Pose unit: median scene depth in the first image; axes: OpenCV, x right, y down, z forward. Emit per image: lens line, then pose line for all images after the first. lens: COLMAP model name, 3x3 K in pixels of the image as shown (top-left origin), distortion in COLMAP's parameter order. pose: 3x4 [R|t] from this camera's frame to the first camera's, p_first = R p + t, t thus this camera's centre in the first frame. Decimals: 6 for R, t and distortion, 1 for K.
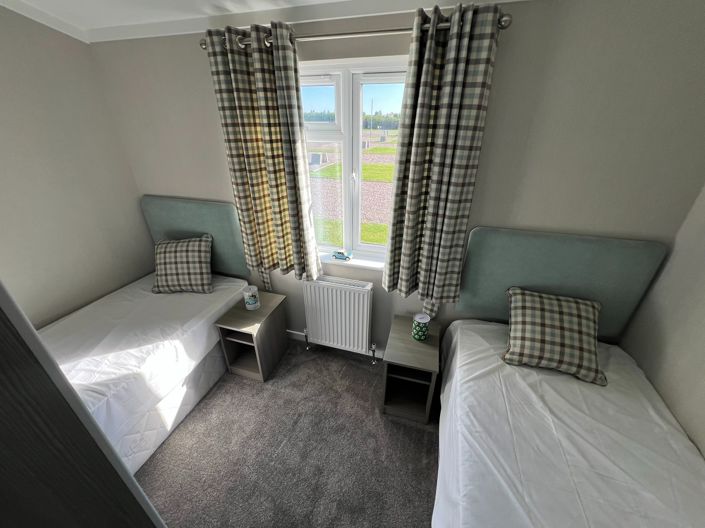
lens RADIAL K [[282.3, 0, 352.6], [0, 282.3, 264.7], [0, 0, 1]] dist [0.000435, 0.000025]
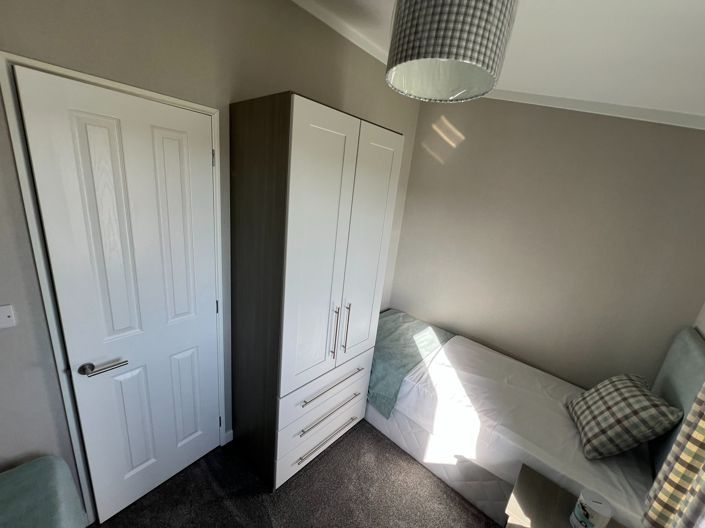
lens RADIAL K [[282.9, 0, 351.9], [0, 282.9, 265.2], [0, 0, 1]] dist [0.000080, 0.000014]
pose [[-0.426416, 0.193415, -0.883606, 0.231392], [-0.506571, 0.758240, 0.410437, -0.239388], [0.749370, 0.622626, -0.225347, 0.462731]]
